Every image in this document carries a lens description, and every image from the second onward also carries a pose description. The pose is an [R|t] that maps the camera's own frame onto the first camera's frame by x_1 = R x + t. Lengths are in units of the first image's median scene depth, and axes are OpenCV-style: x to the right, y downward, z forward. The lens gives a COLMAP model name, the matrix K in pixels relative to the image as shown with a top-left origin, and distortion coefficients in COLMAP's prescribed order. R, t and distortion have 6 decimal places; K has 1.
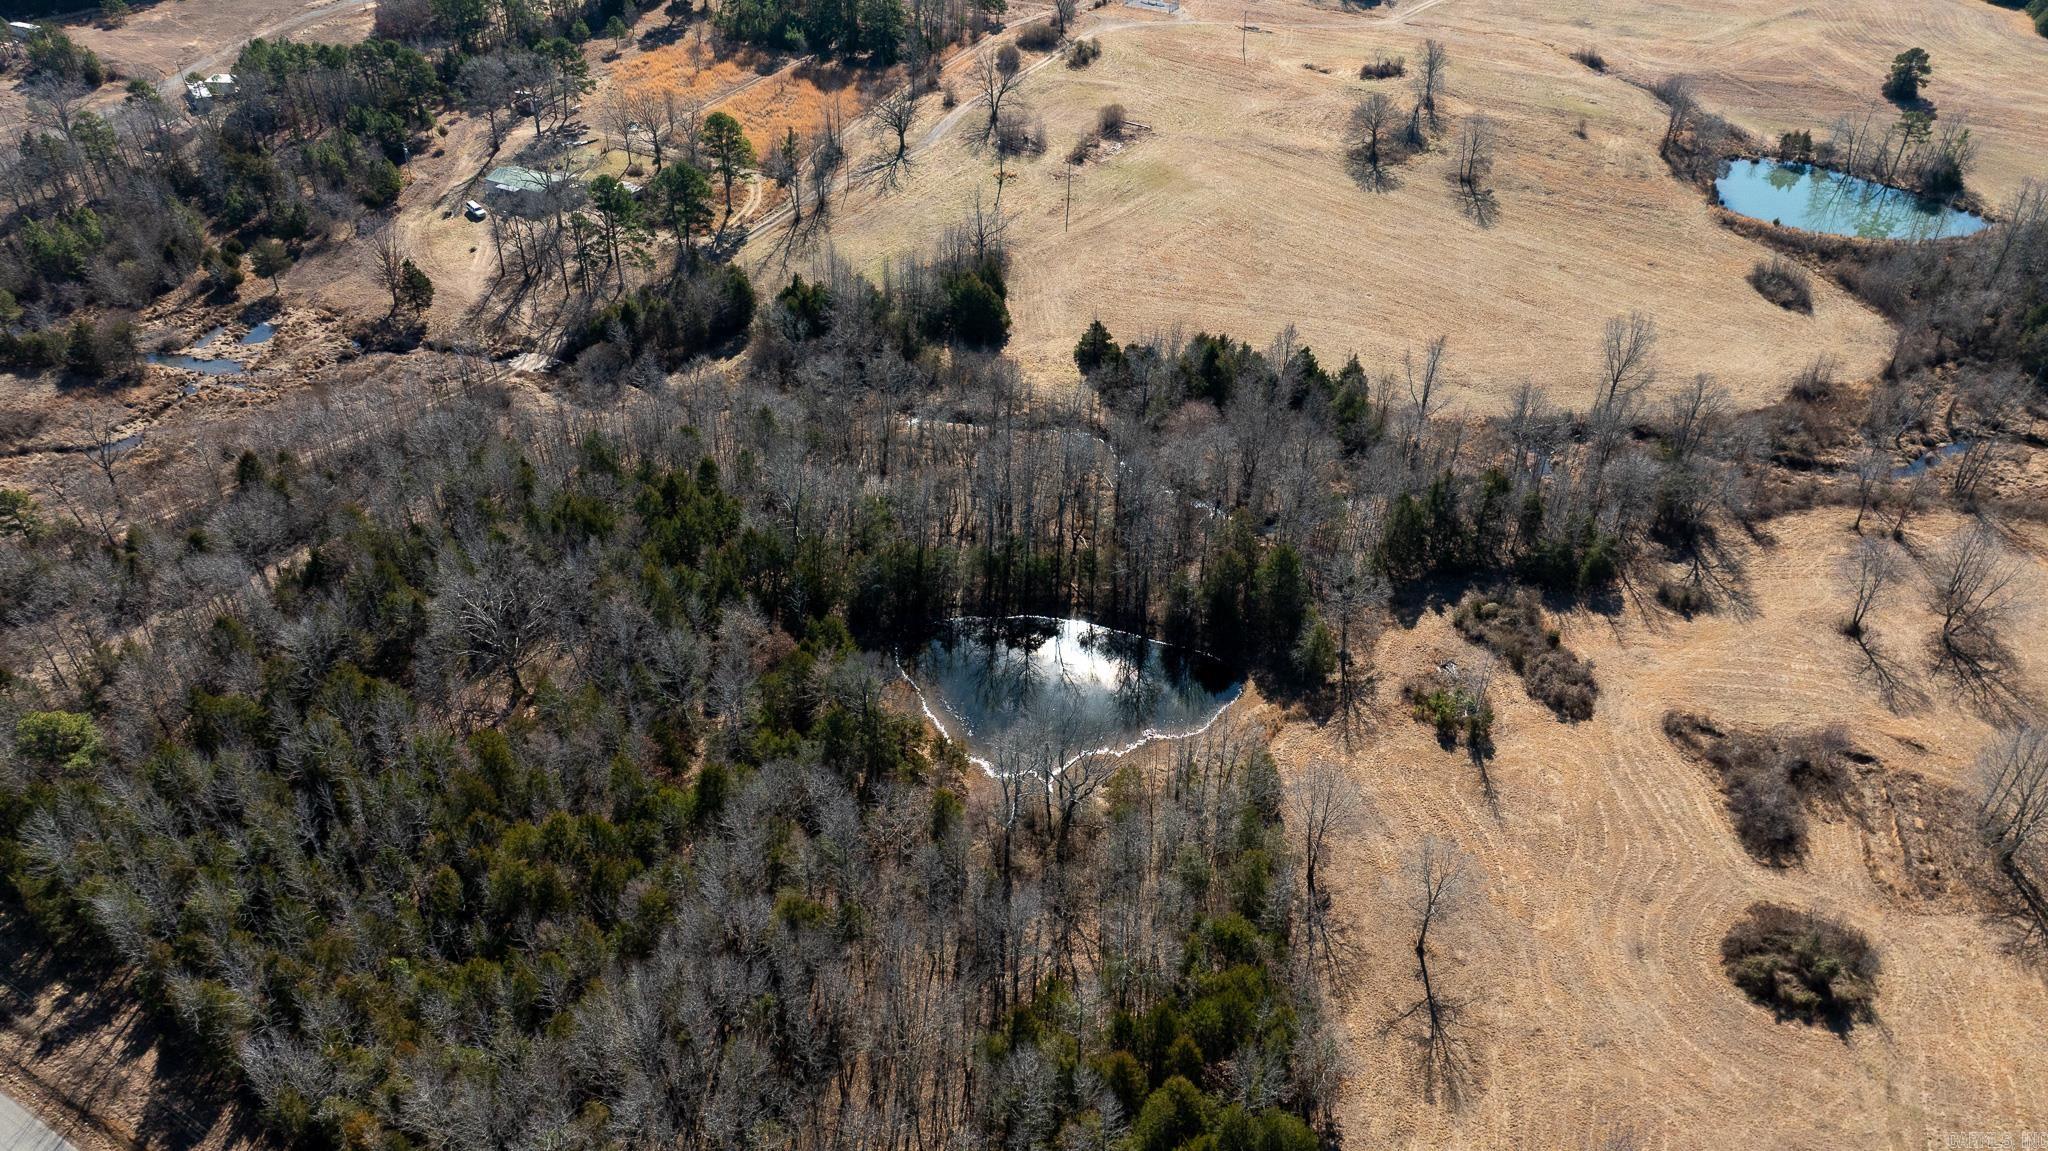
lens RADIAL K [[1491.1, 0, 1024.0], [0, 1491.1, 575.5], [0, 0, 1]] dist [-0.003998, 0.000105]
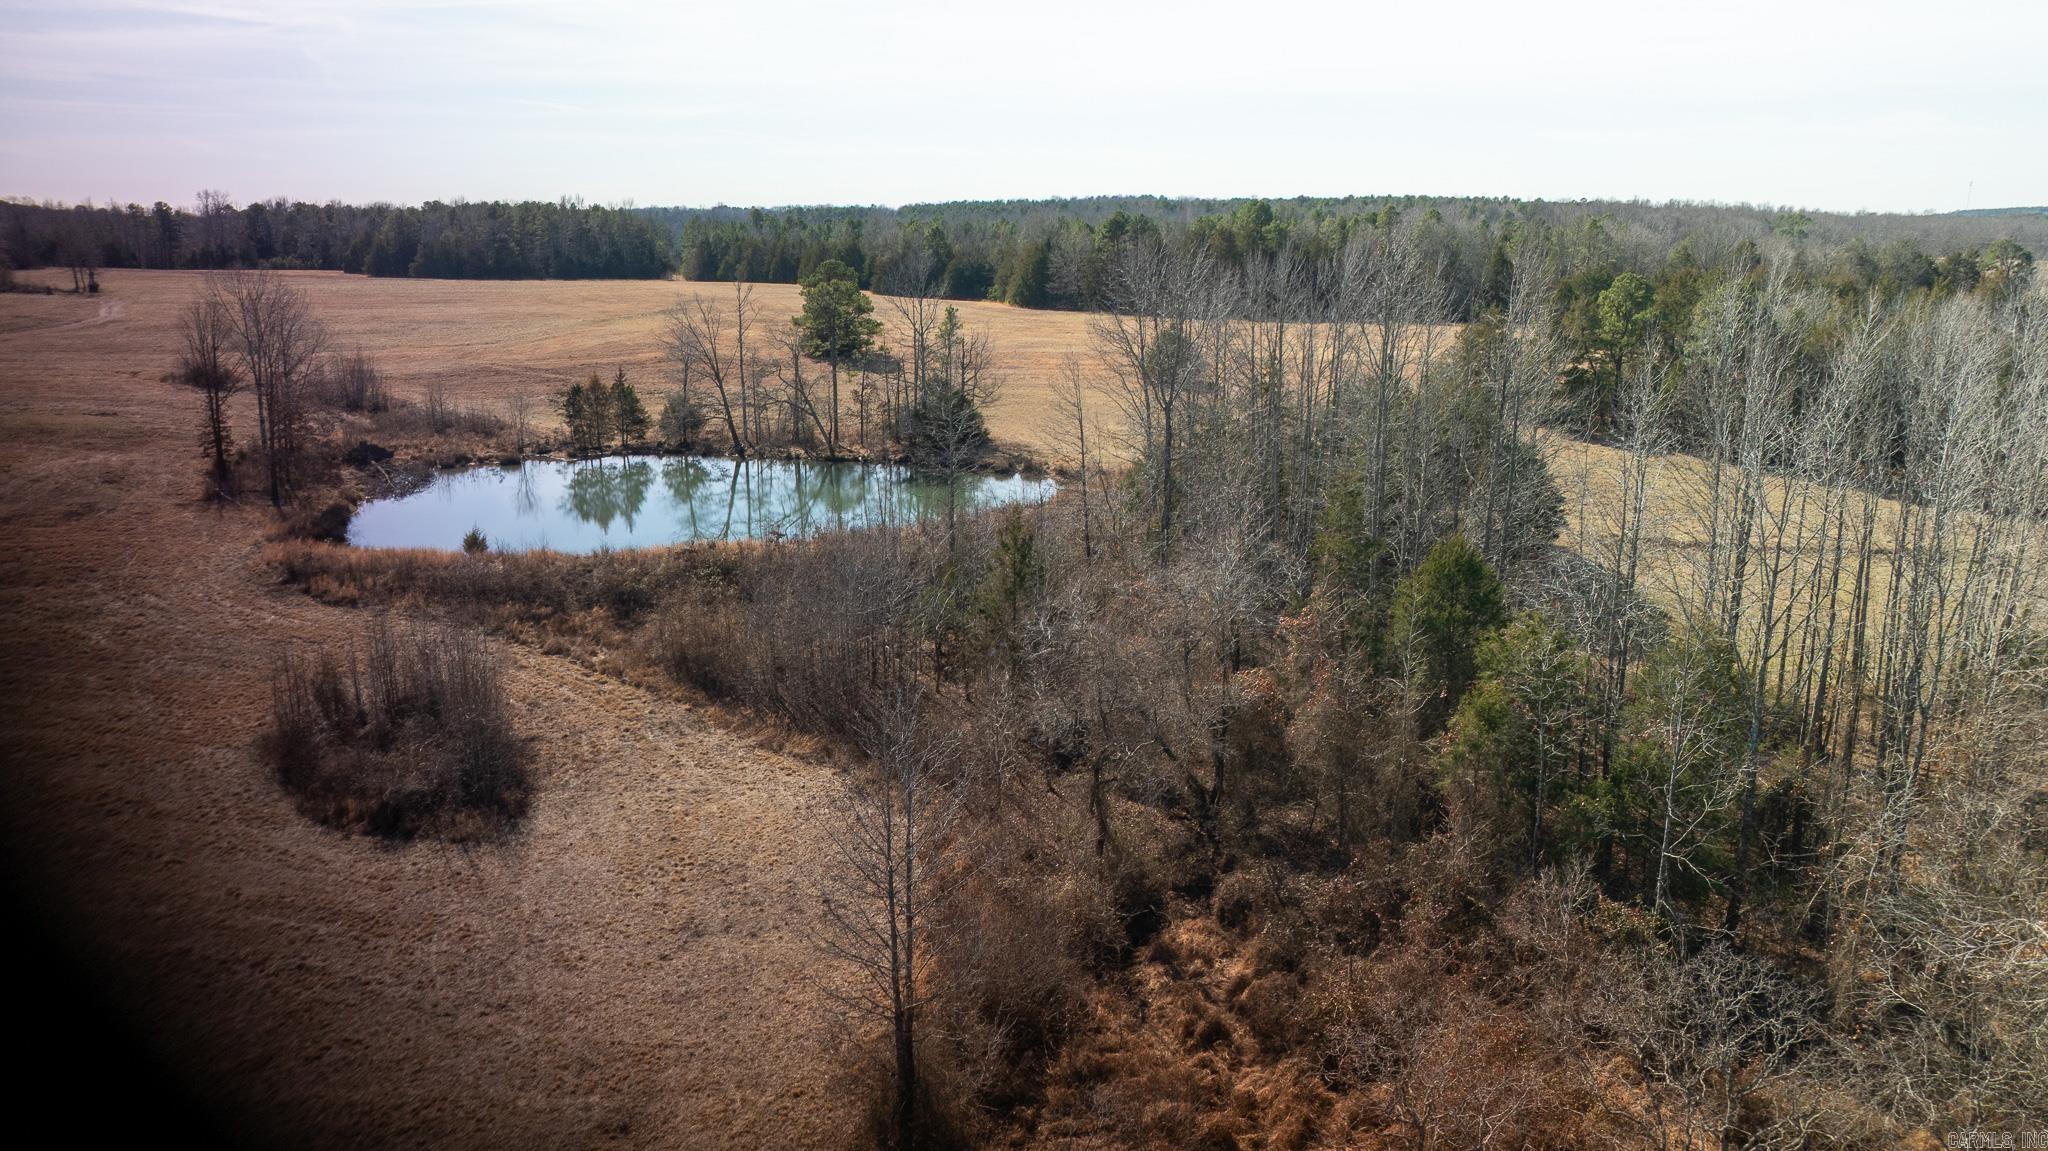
lens RADIAL K [[1455.2, 0, 1018.0], [0, 1455.2, 577.1], [0, 0, 1]] dist [-0.034442, 0.027758]
pose [[0.834943, -0.151002, 0.529215, 0.481409], [0.331549, 0.905542, -0.264704, -0.132033], [-0.439256, 0.396473, 0.806141, 0.791689]]
